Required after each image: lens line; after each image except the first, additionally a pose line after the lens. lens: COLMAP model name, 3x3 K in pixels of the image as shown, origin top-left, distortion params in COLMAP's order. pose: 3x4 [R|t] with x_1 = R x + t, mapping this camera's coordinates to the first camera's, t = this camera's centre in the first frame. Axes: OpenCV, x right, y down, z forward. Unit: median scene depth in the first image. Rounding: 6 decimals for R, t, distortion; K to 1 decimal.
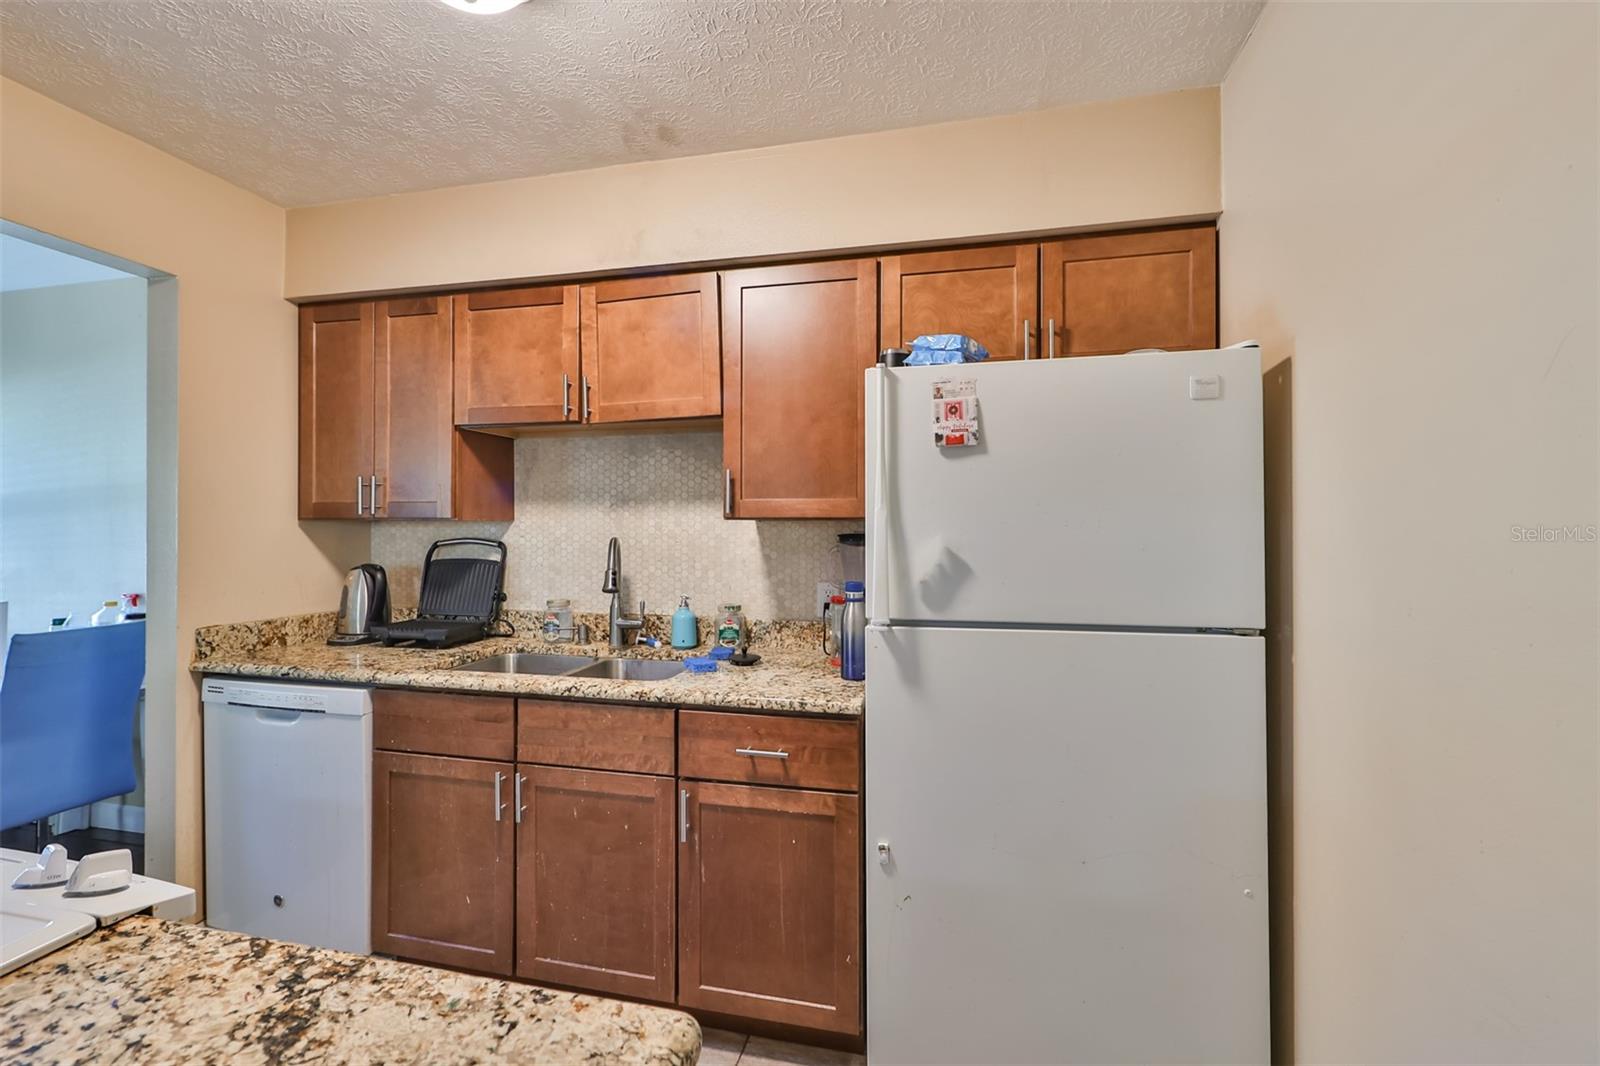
lens RADIAL K [[667.5, 0, 798.1], [0, 667.5, 525.1], [0, 0, 1]] dist [0.000495, 0.000092]
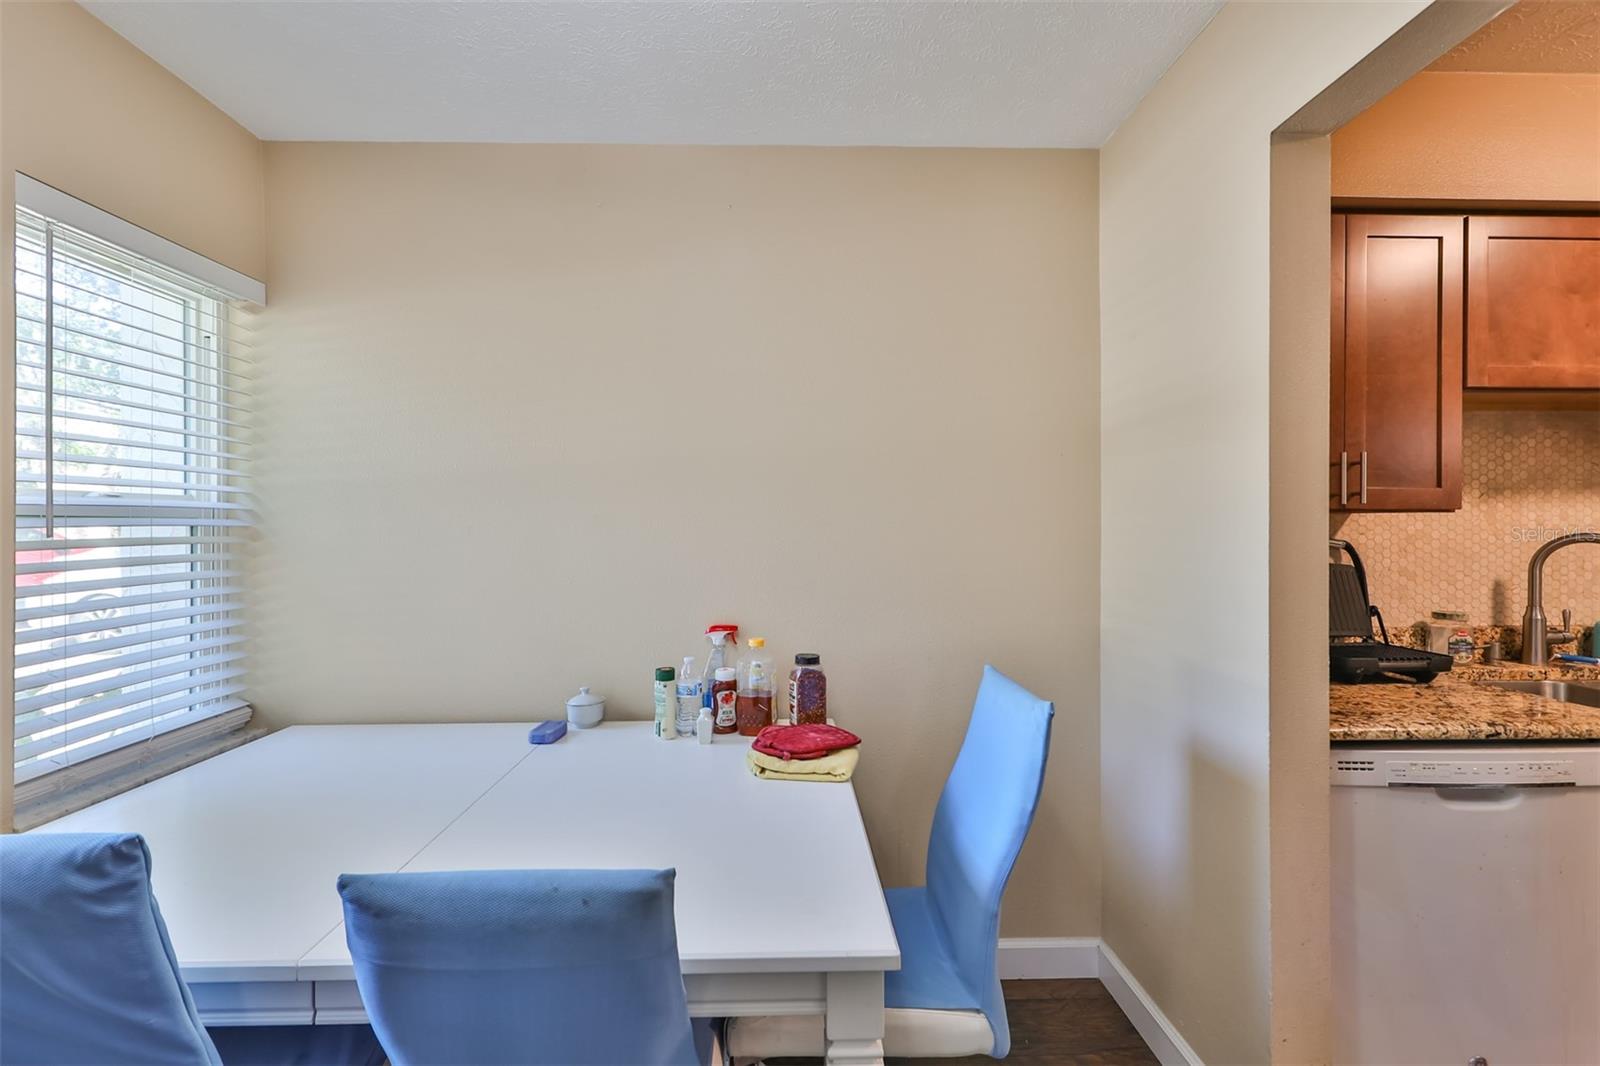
lens RADIAL K [[667.5, 0, 798.1], [0, 667.5, 525.1], [0, 0, 1]] dist [0.000495, 0.000092]
pose [[0.968136, -0.003471, 0.250402, -1.341841], [0.003304, 0.999994, 0.001090, 0.003960], [-0.250404, -0.000228, 0.968141, 0.423133]]
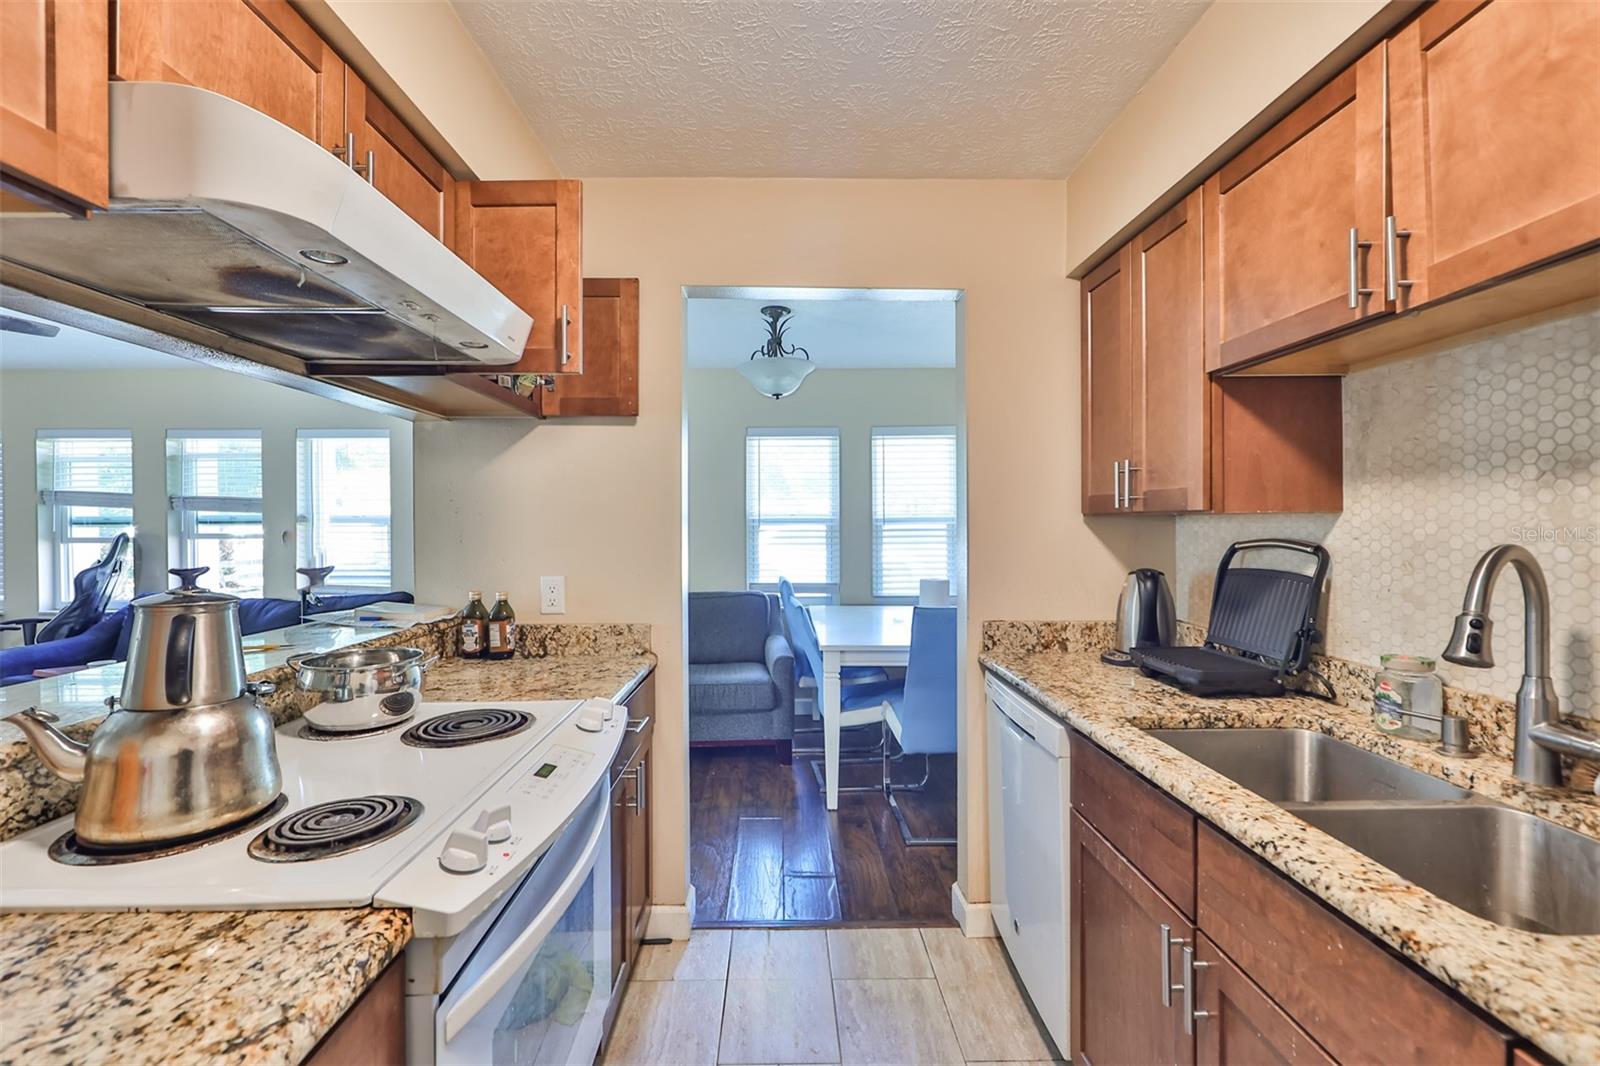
lens RADIAL K [[679.6, 0, 799.5], [0, 679.6, 527.7], [0, 0, 1]] dist [-0.000735, -0.000146]
pose [[0.253172, 0.003384, -0.967415, 0.048231], [0.008151, 0.999951, 0.005631, 0.000169], [0.967387, -0.009311, 0.253132, 0.392208]]
